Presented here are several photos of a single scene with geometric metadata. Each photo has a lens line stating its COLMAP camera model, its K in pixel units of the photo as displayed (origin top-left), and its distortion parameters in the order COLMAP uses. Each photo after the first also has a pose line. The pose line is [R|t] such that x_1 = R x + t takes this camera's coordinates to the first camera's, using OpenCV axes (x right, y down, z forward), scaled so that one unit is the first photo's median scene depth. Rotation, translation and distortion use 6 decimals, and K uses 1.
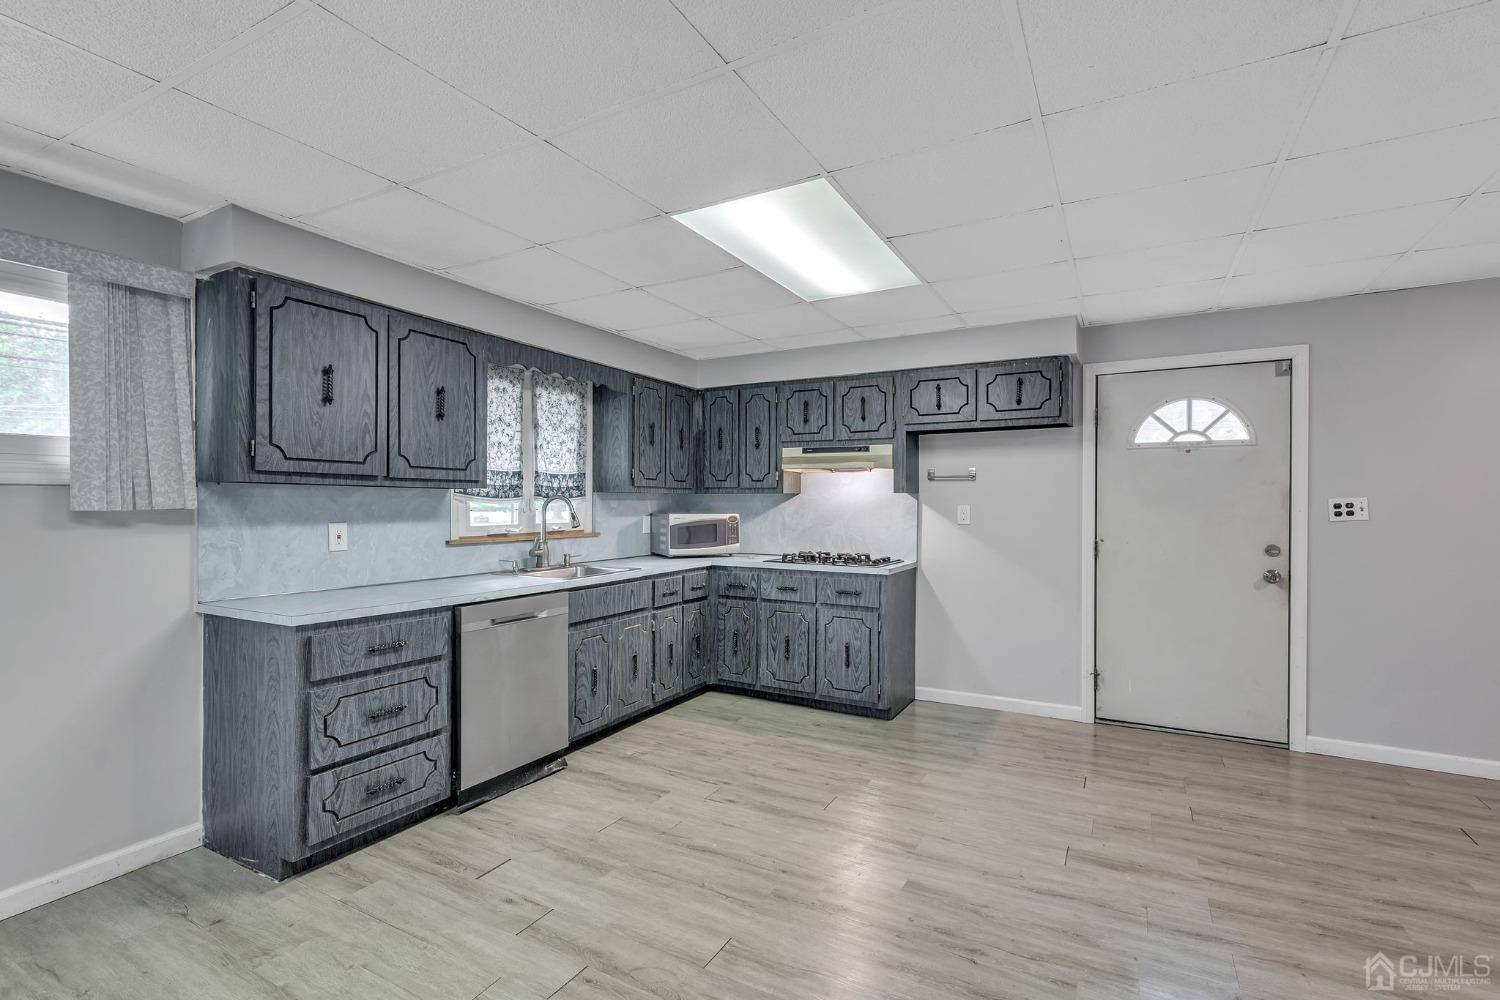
lens RADIAL K [[687.4, 0, 755.9], [0, 687.4, 505.6], [0, 0, 1]] dist [0.003269, 0.001174]
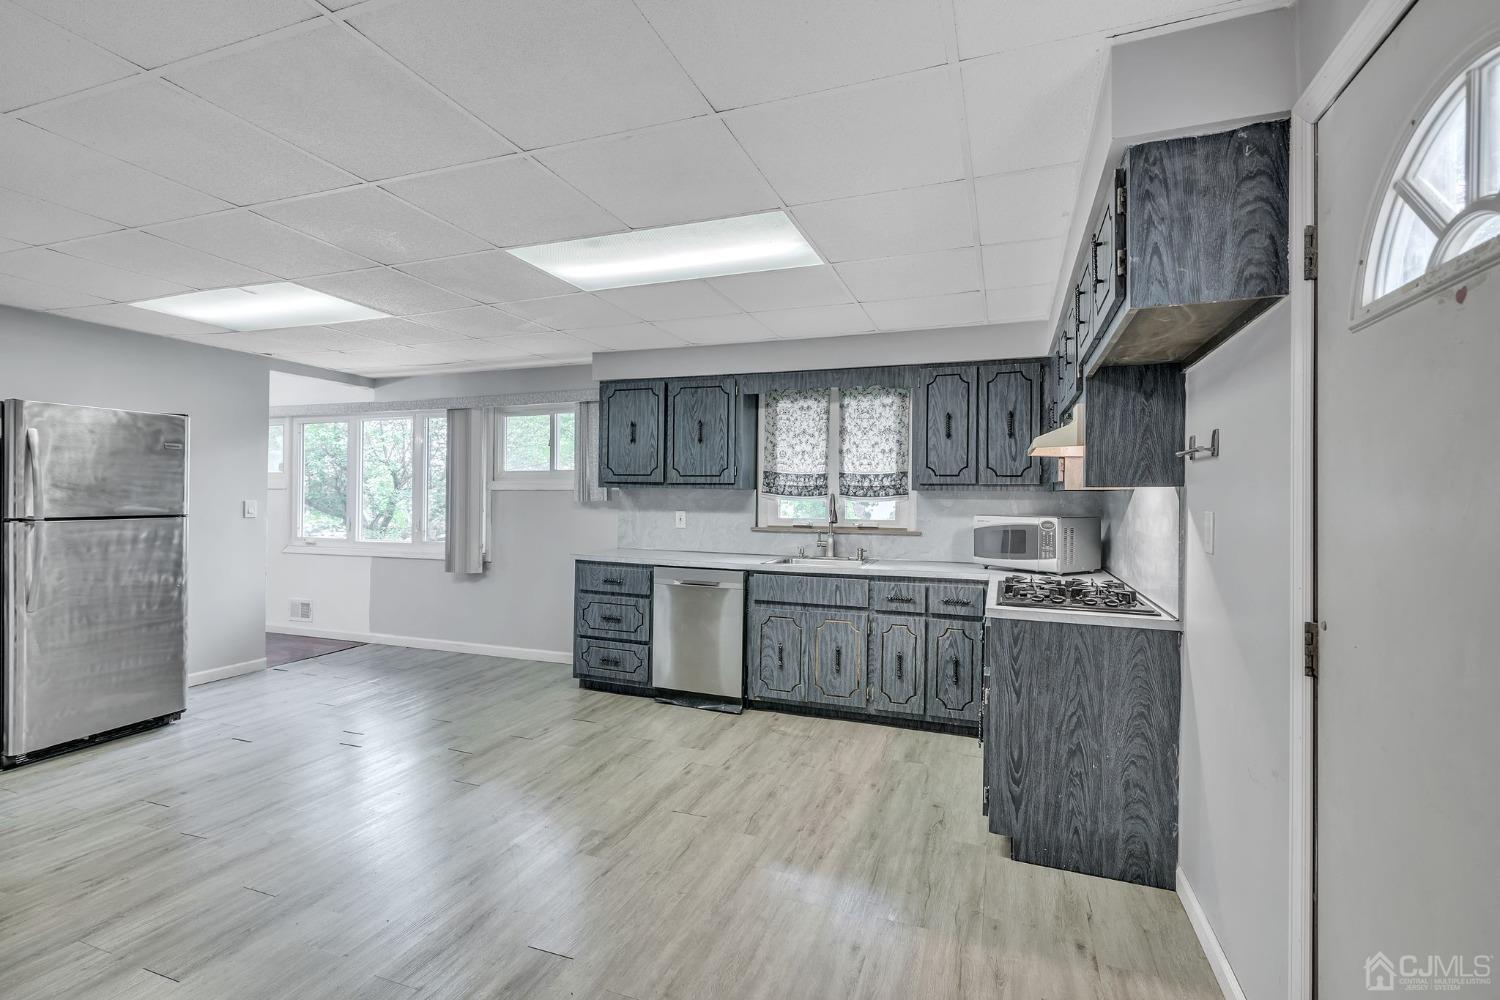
lens RADIAL K [[687.4, 0, 747.2], [0, 687.4, 494.5], [0, 0, 1]] dist [0.003269, 0.001174]
pose [[0.144366, -0.003749, -0.989517, 0.906448], [-0.015179, 0.999867, -0.006003, -0.005712], [0.989408, 0.015886, 0.144290, 0.794383]]
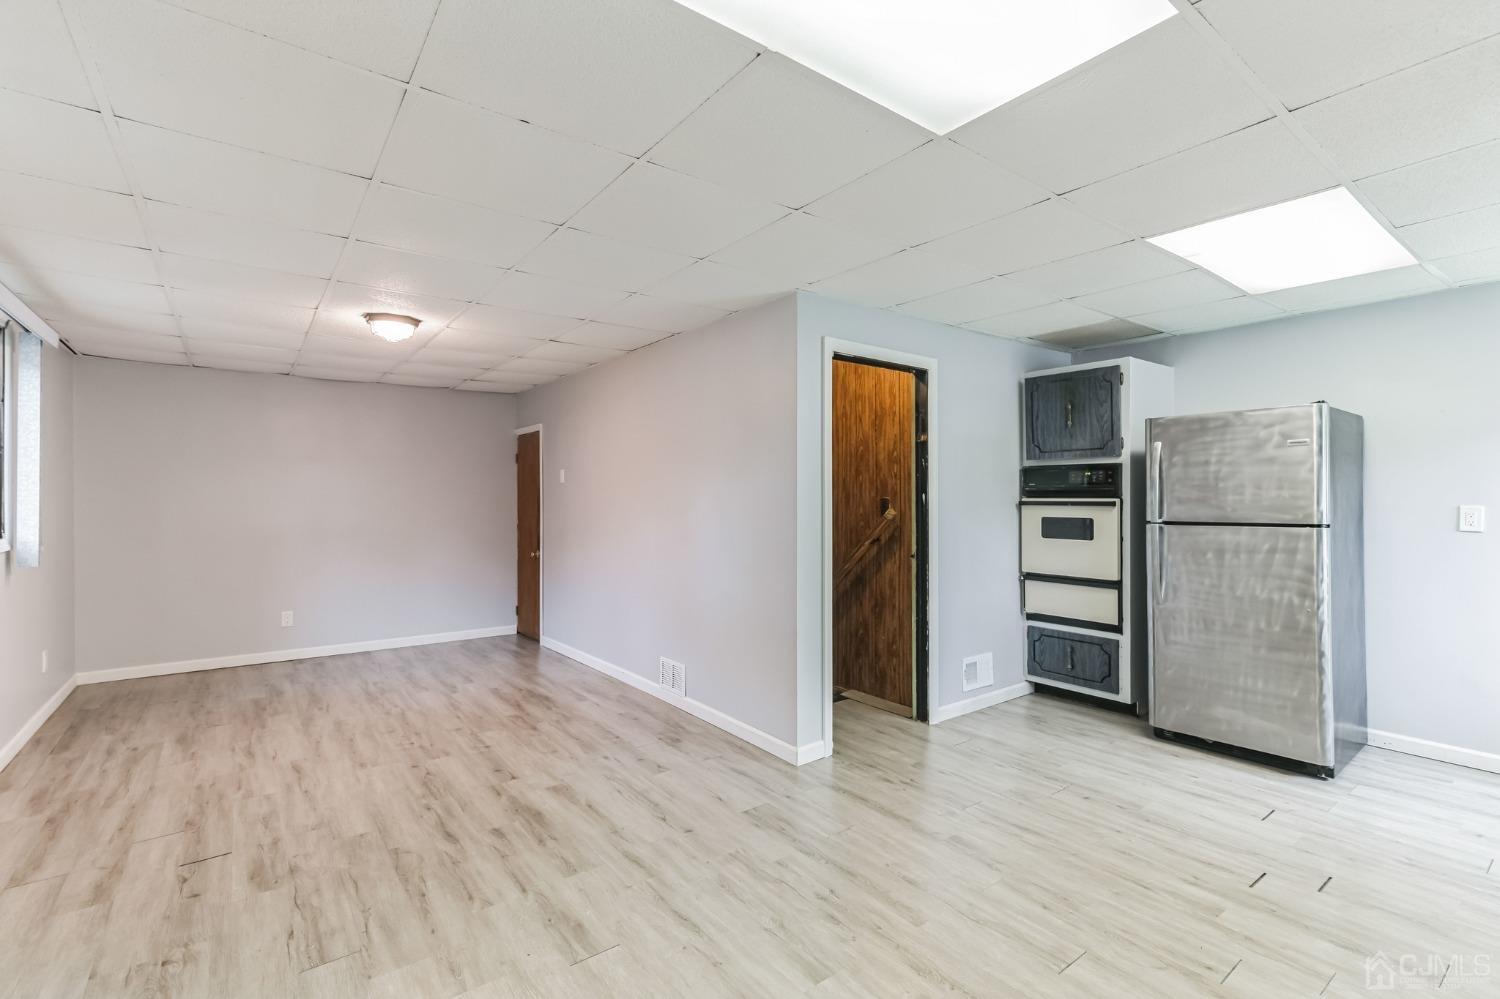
lens RADIAL K [[677.3, 0, 751.3], [0, 677.3, 498.7], [0, 0, 1]] dist [0.000555, 0.000161]
pose [[-0.909438, 0.002183, 0.415834, -0.023269], [0.006335, 0.999943, 0.008605, -0.011862], [-0.415792, 0.010459, -0.909400, 1.170511]]
